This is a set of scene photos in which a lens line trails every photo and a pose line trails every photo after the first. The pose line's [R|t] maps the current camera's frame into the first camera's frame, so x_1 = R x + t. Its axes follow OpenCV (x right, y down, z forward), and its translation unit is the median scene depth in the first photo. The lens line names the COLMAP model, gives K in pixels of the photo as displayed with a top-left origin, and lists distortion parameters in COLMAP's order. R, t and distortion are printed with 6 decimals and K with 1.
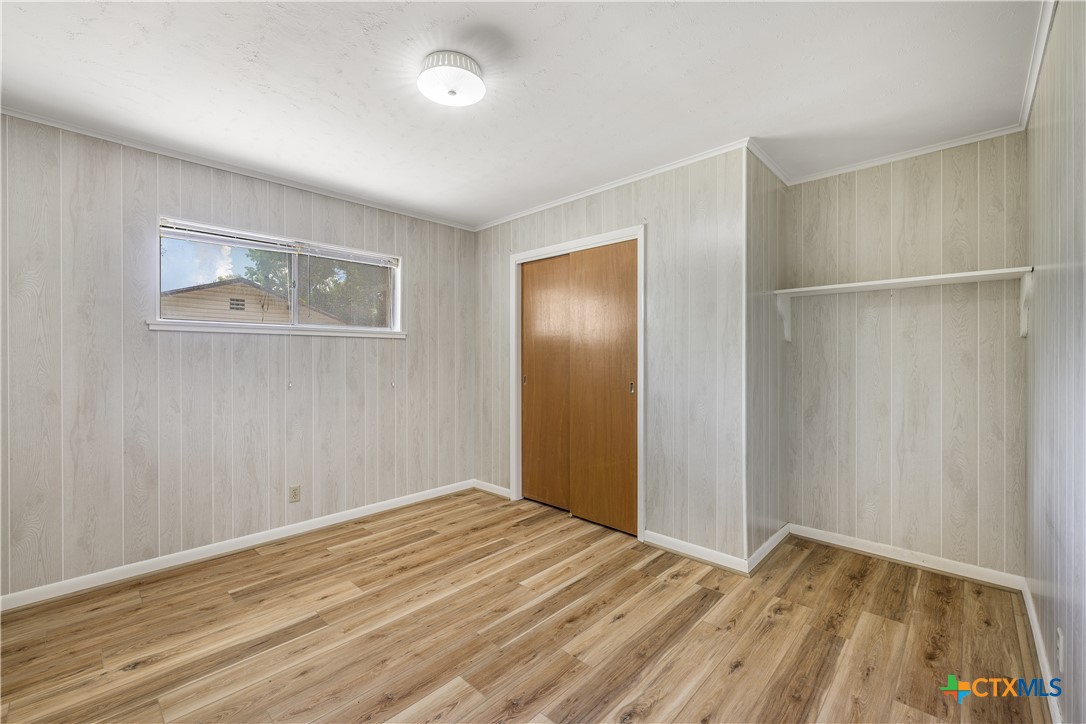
lens RADIAL K [[451.3, 0, 541.4], [0, 451.3, 358.6], [0, 0, 1]] dist [0.000855, 0.000013]
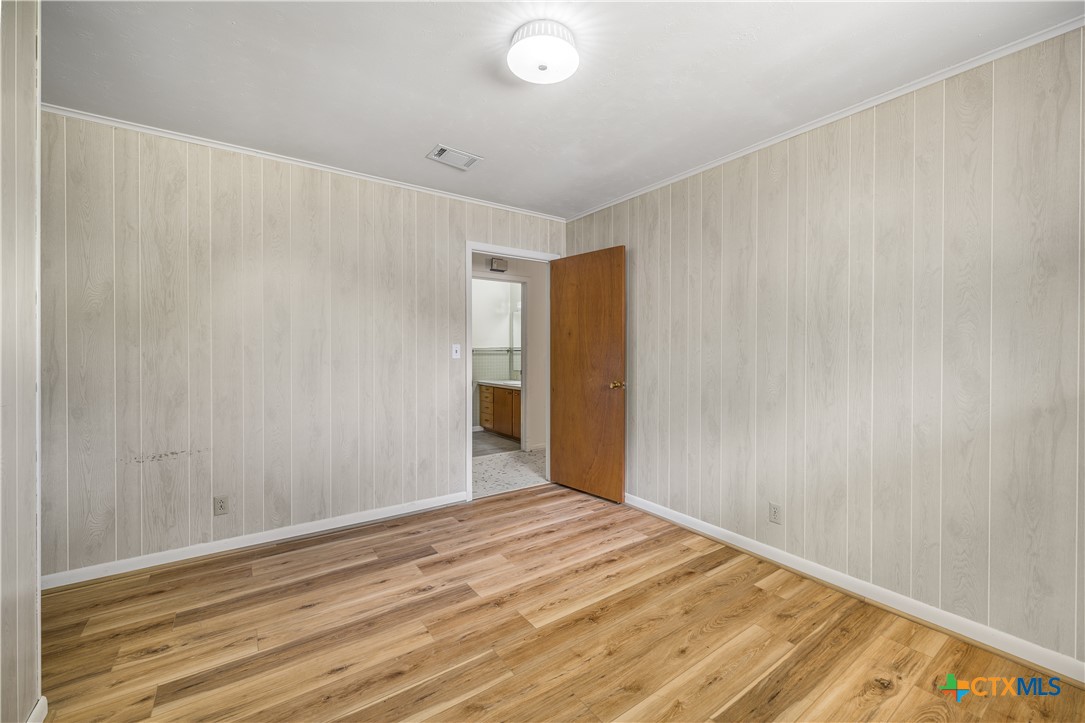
lens RADIAL K [[435.3, 0, 549.3], [0, 435.3, 359.3], [0, 0, 1]] dist [0.002645, -0.000047]
pose [[-0.984084, -0.004714, 0.177640, -0.378099], [-0.001766, 0.999858, 0.016750, 0.008324], [-0.177693, 0.016169, -0.983953, 1.921494]]
